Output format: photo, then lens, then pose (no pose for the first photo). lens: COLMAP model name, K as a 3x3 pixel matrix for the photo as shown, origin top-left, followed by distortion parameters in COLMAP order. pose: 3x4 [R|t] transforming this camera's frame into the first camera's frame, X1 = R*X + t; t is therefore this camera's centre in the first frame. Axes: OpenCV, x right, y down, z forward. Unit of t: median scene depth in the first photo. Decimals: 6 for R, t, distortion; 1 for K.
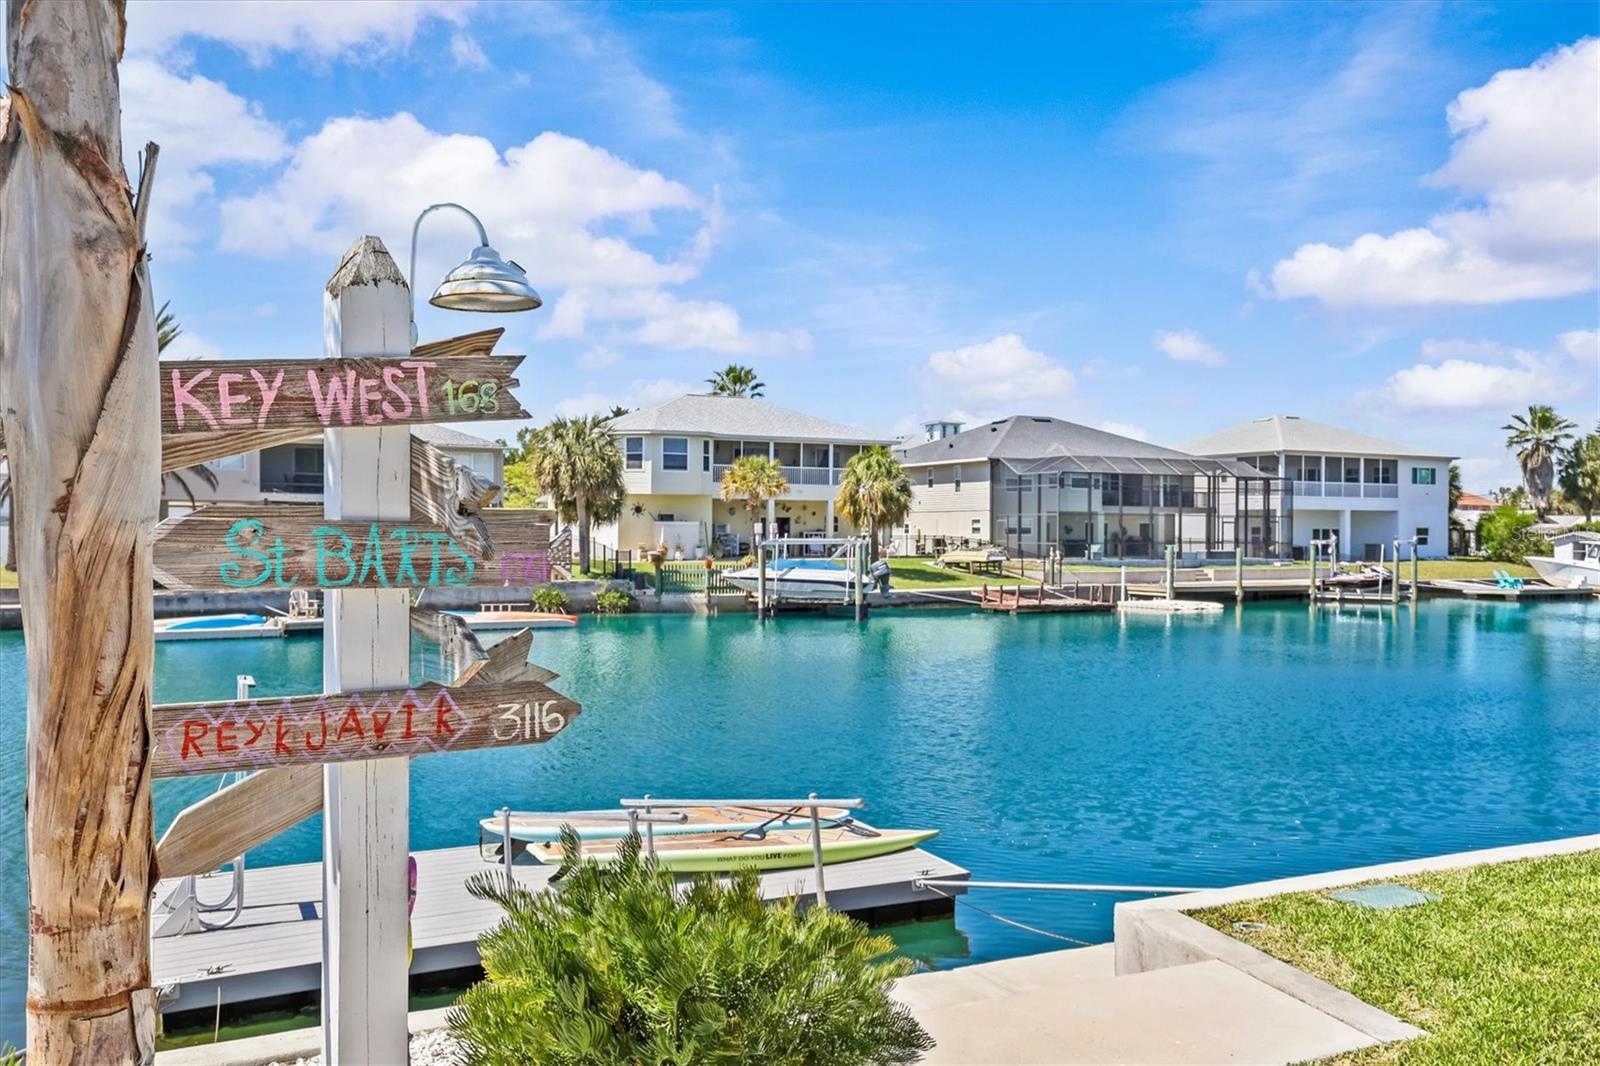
lens RADIAL K [[1353.8, 0, 800.0], [0, 1353.8, 533.0], [0, 0, 1]] dist [0.022524, 0.008551]
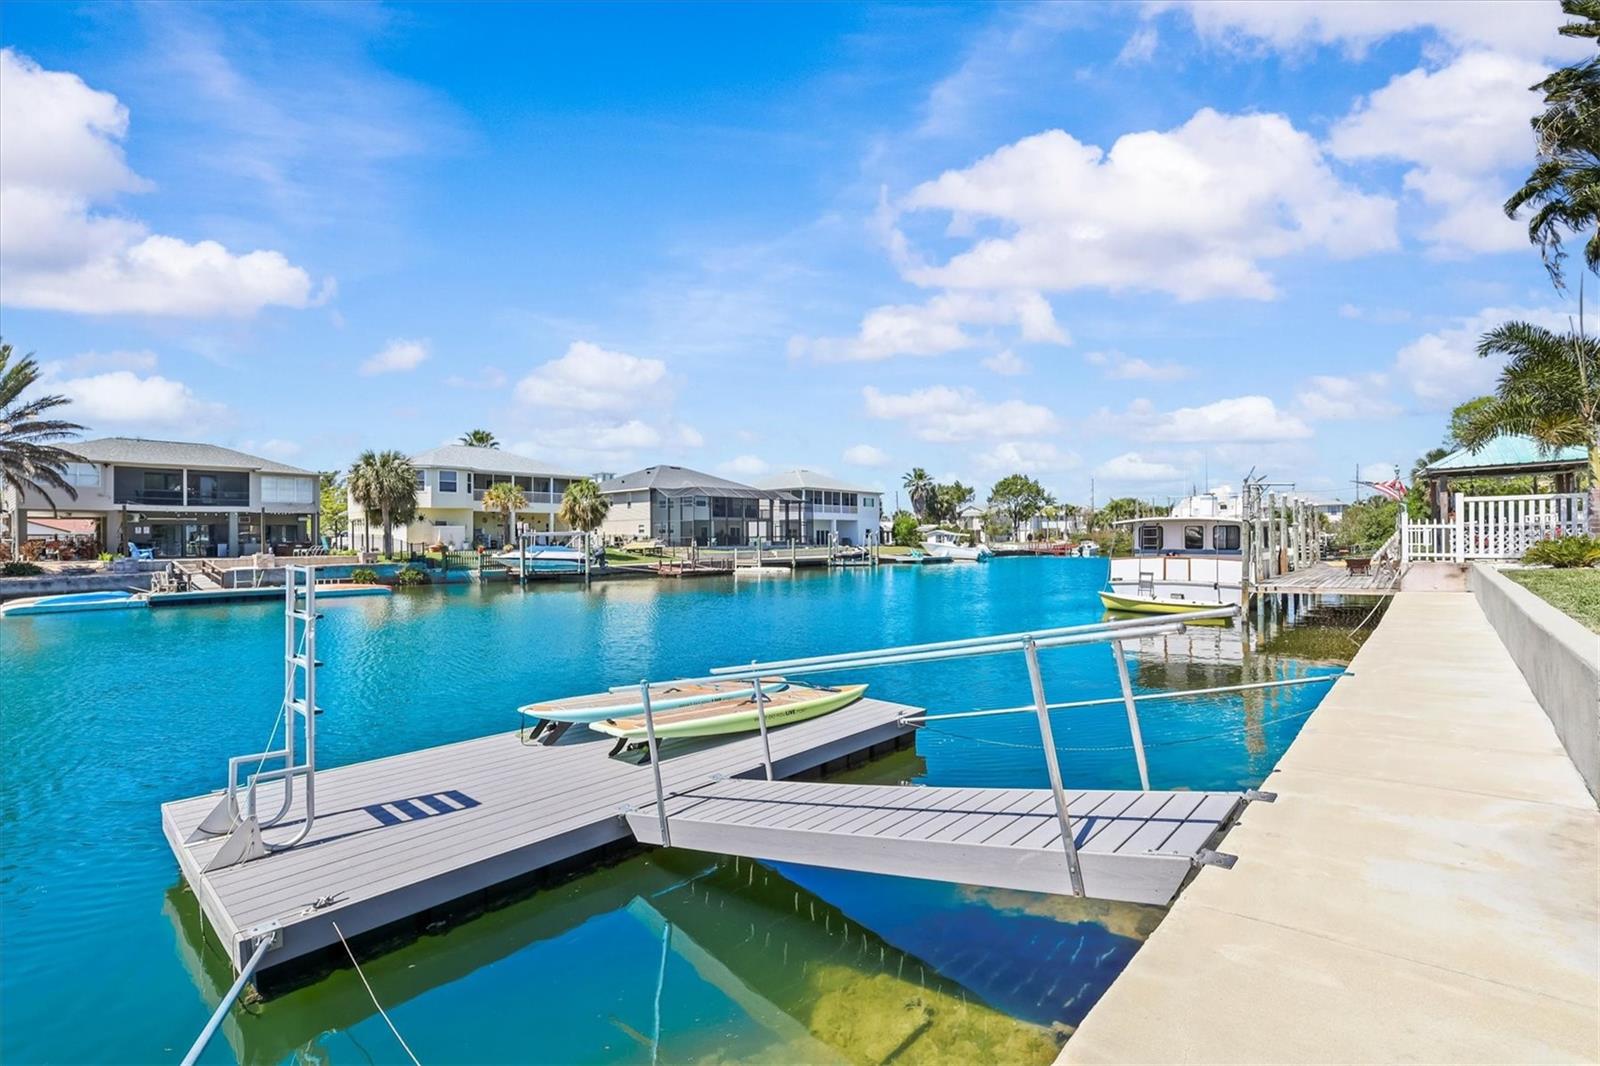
lens RADIAL K [[739.8, 0, 796.6], [0, 739.8, 565.5], [0, 0, 1]] dist [-0.019216, 0.000518]
pose [[0.921543, -0.024857, 0.387480, -0.055580], [0.014572, 0.999460, 0.029459, 0.018263], [-0.388003, -0.021501, 0.921407, 0.081790]]
